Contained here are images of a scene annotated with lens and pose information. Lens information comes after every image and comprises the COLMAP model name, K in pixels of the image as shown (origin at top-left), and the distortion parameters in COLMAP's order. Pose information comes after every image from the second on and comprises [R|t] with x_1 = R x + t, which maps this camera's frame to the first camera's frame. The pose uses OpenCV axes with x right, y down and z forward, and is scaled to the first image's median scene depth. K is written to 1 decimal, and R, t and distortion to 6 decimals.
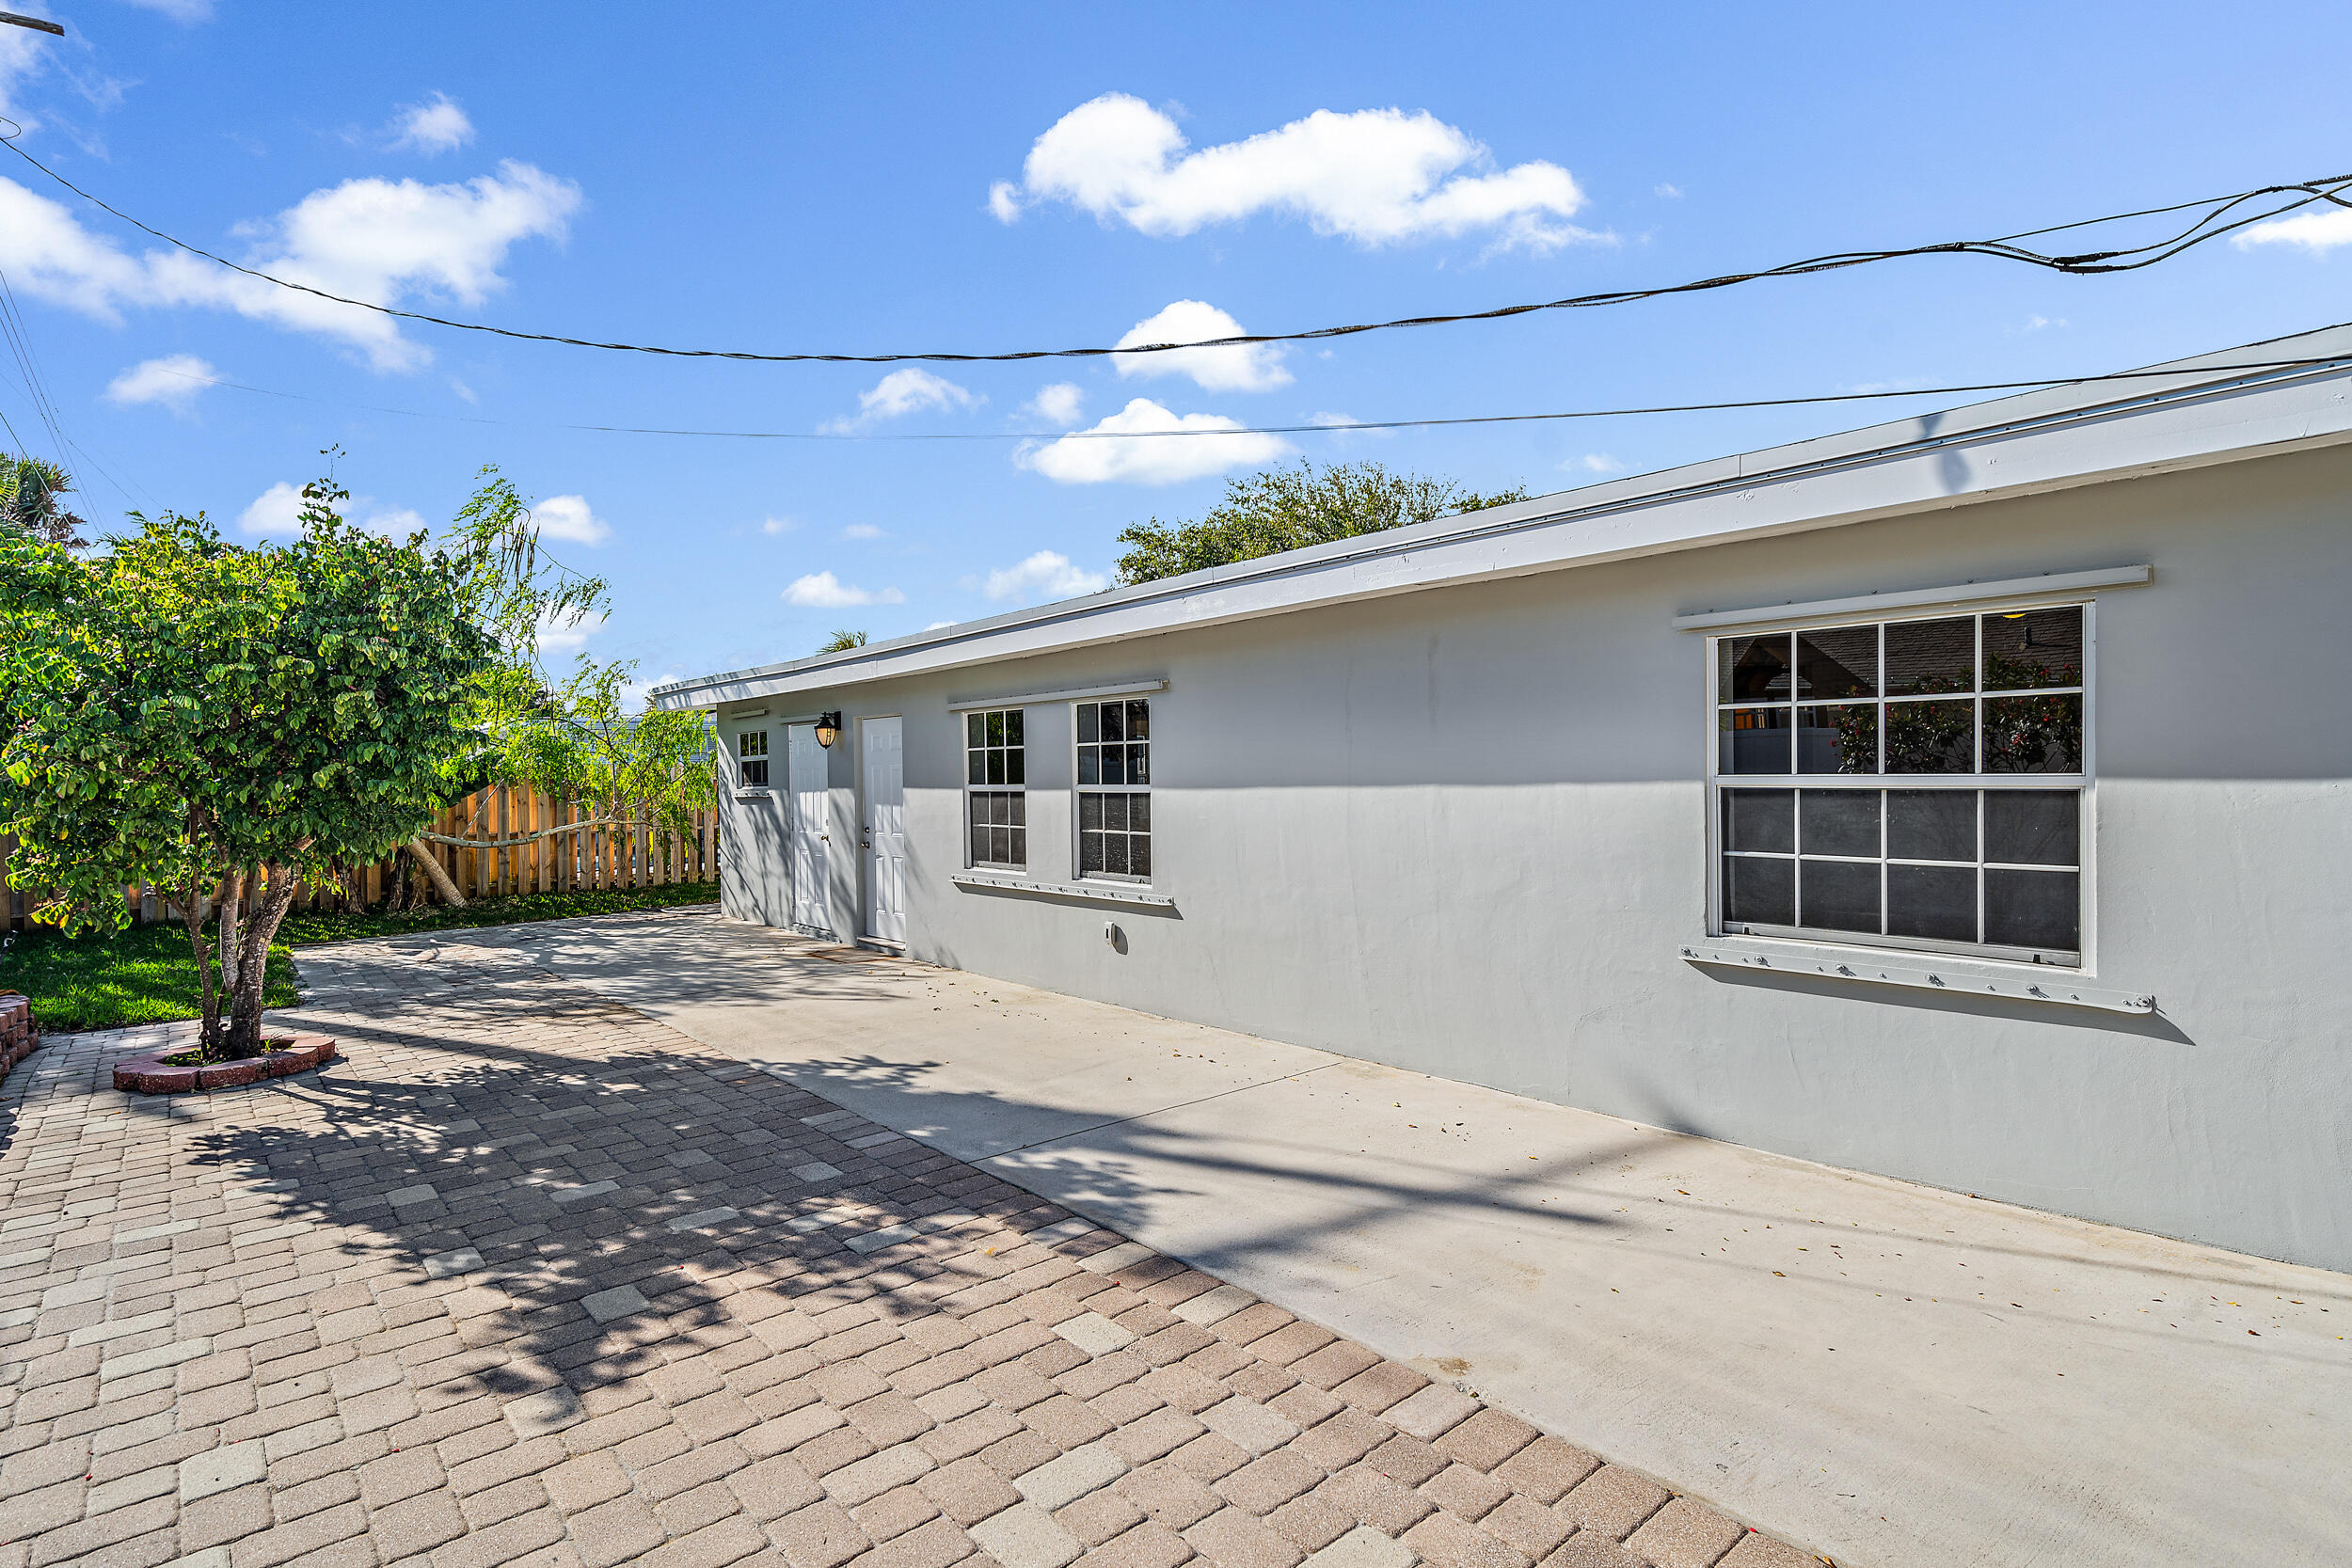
lens RADIAL K [[1183.0, 0, 1171.7], [0, 1183.0, 787.7], [0, 0, 1]] dist [-0.003353, 0.002572]
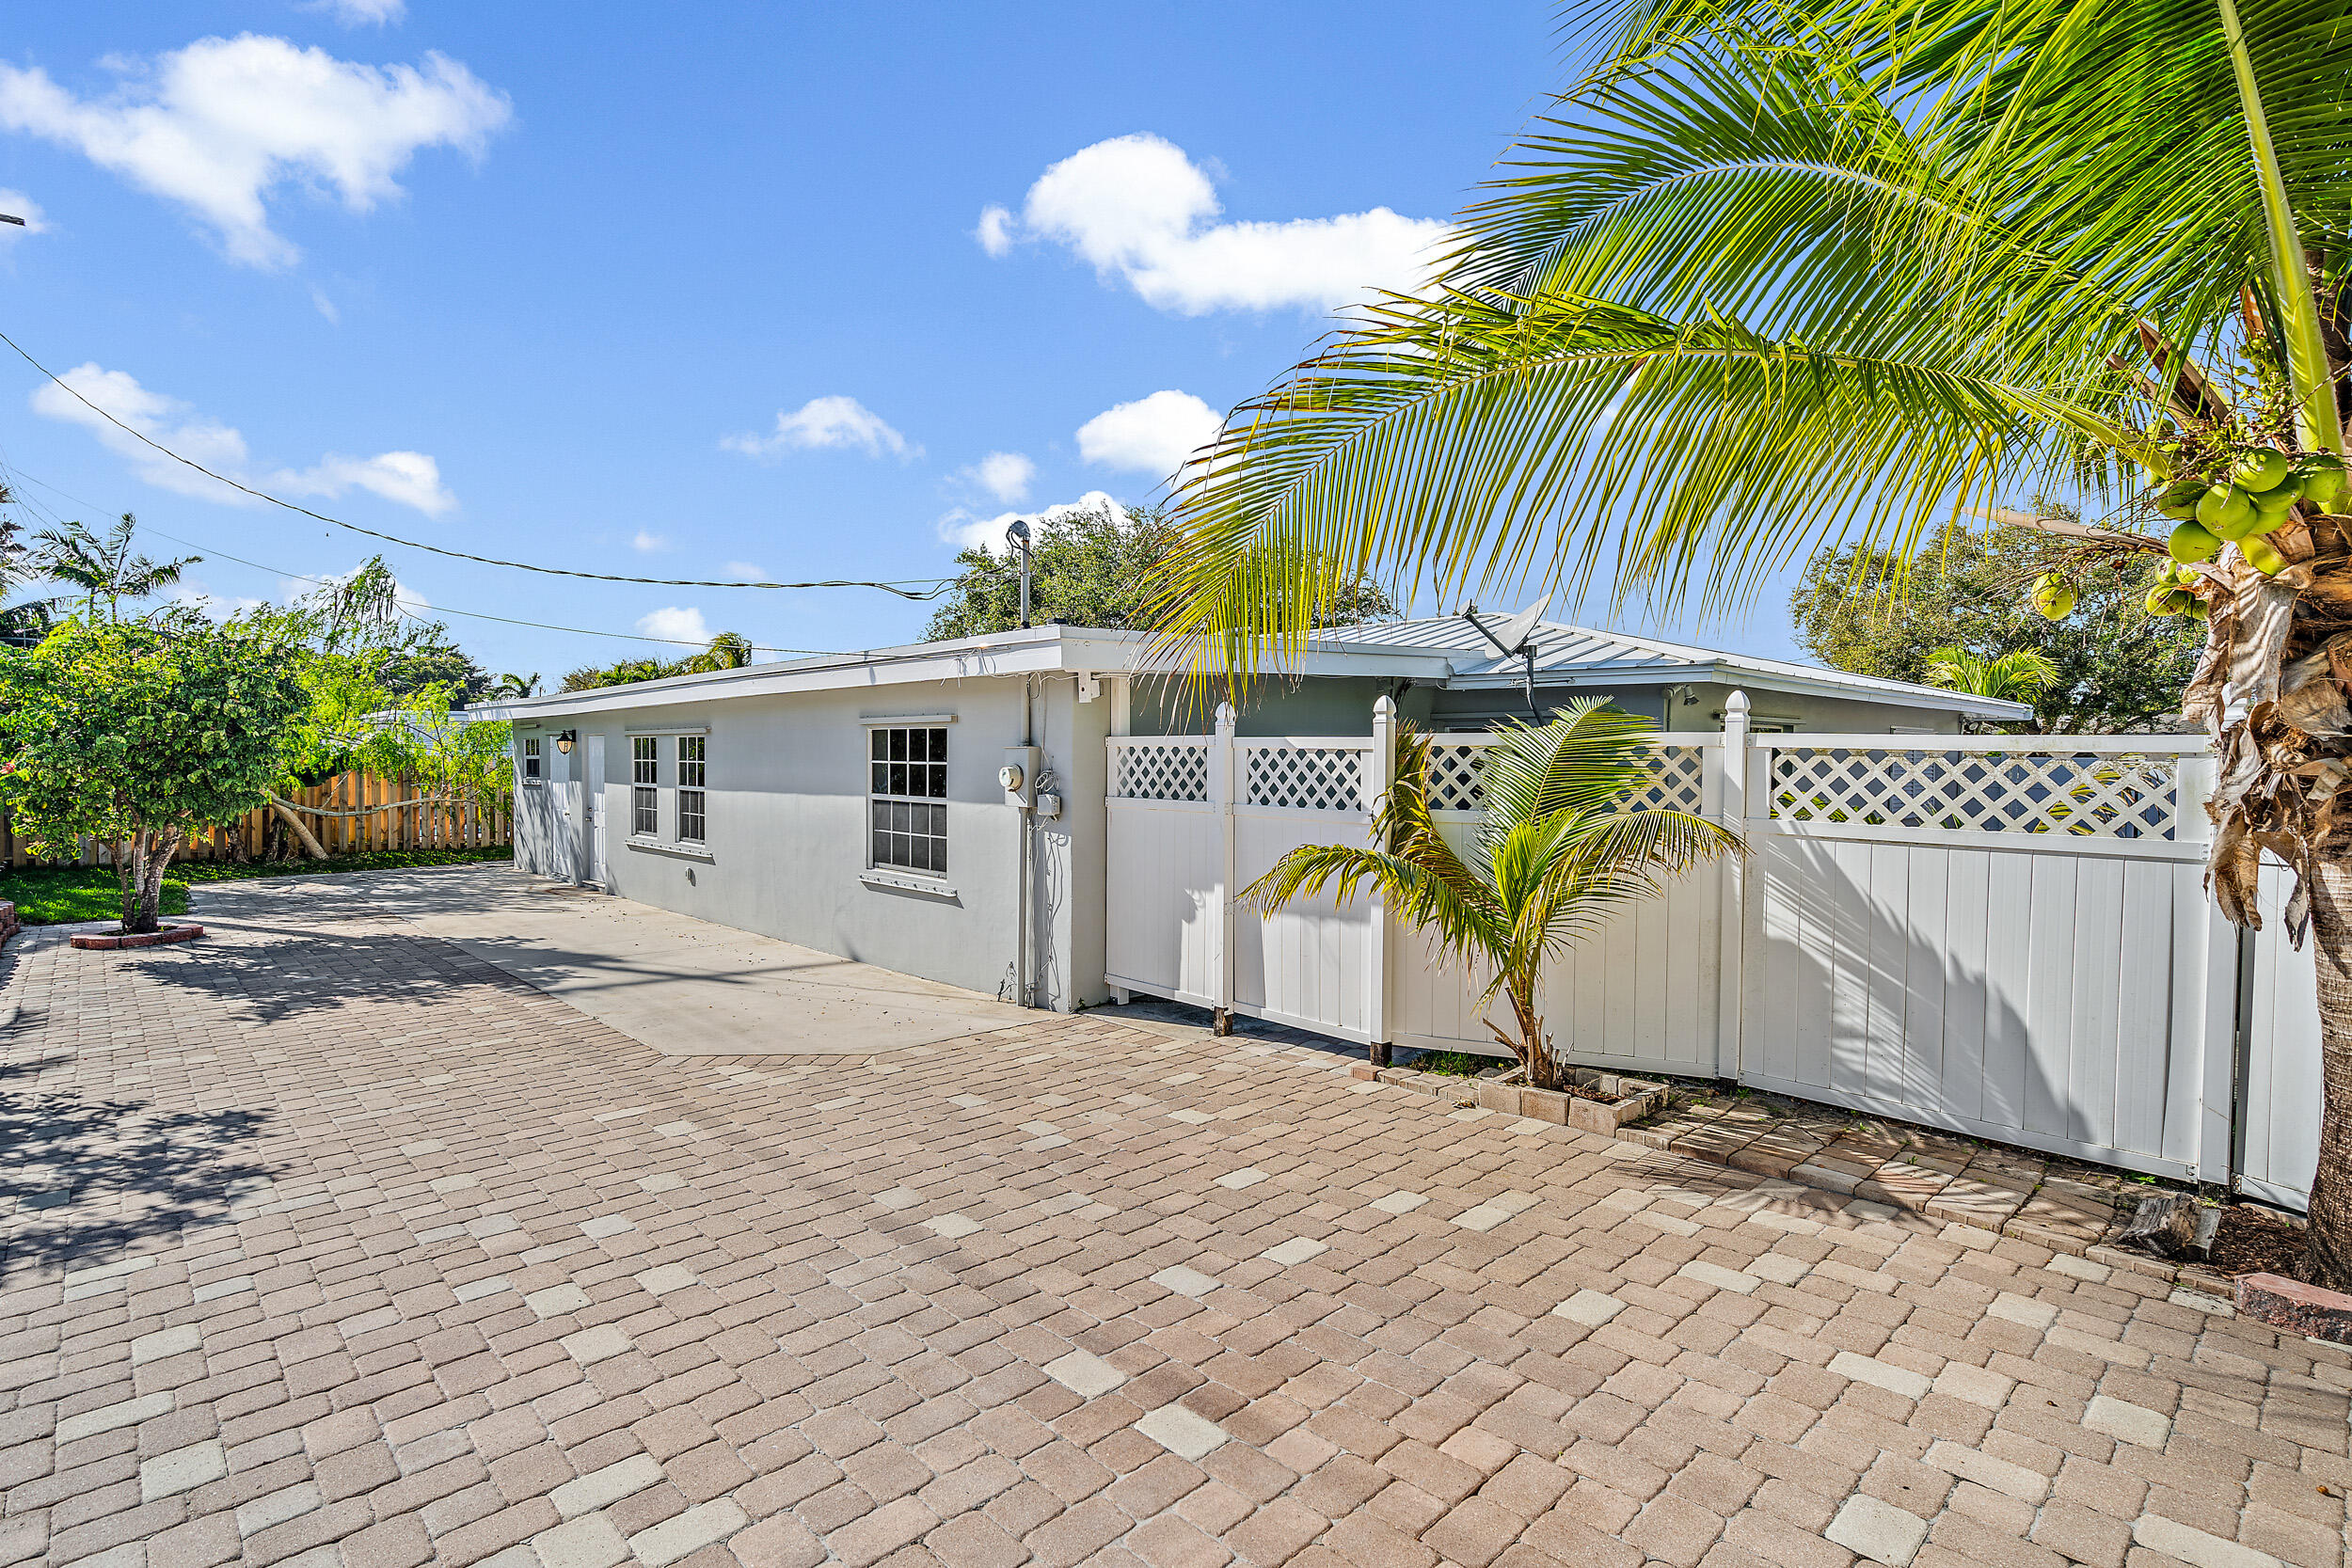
lens RADIAL K [[1154.3, 0, 1181.9], [0, 1154.3, 784.7], [0, 0, 1]] dist [0.004925, 0.000282]
pose [[0.998541, 0.019362, 0.050408, 0.586168], [-0.020014, 0.999722, 0.012452, -0.040746], [-0.050153, -0.013442, 0.998651, -0.707480]]
